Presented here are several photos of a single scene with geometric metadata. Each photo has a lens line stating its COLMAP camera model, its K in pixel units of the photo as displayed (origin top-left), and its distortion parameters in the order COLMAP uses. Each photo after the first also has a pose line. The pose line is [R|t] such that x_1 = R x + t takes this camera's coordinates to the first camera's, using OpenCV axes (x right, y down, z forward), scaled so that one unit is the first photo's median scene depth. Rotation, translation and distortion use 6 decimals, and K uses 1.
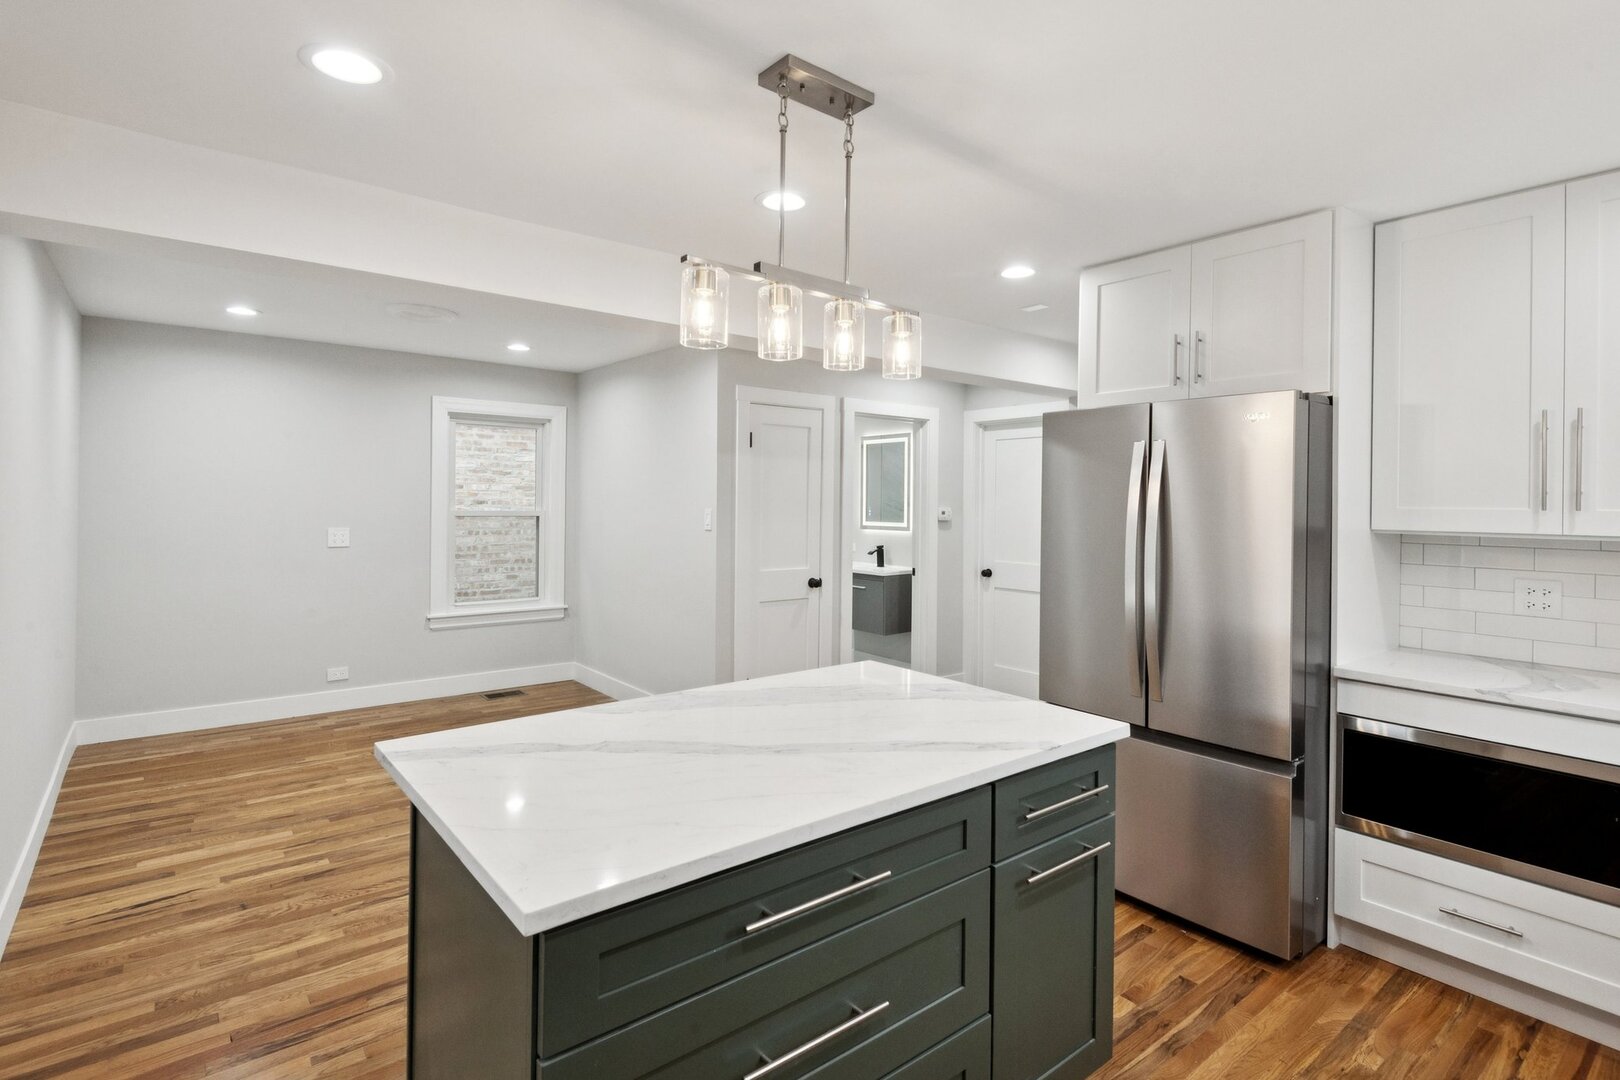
lens RADIAL K [[799.0, 0, 810.6], [0, 799.0, 526.7], [0, 0, 1]] dist [-0.001602, -0.000891]
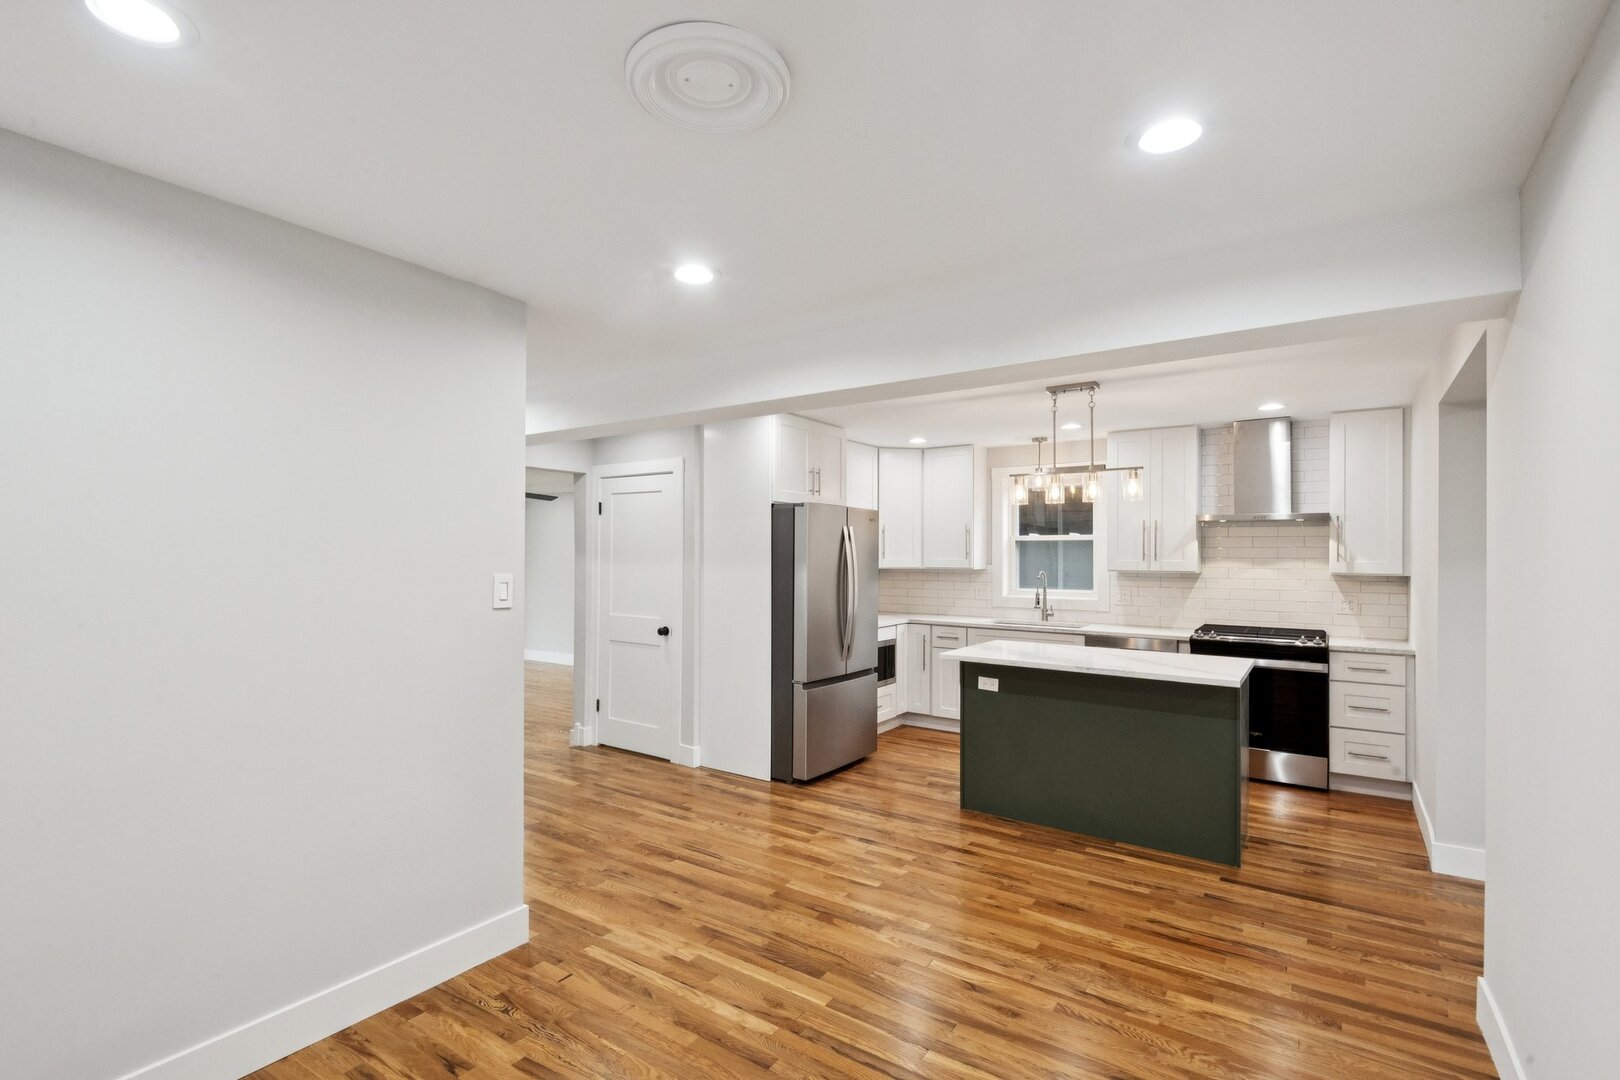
lens RADIAL K [[751.8, 0, 812.1], [0, 751.8, 541.2], [0, 0, 1]] dist [0.012886, -0.003181]
pose [[-0.281115, -0.005500, 0.959658, -1.399951], [0.020930, 0.999711, 0.011861, -0.092980], [-0.959446, 0.023420, -0.280918, 1.712797]]
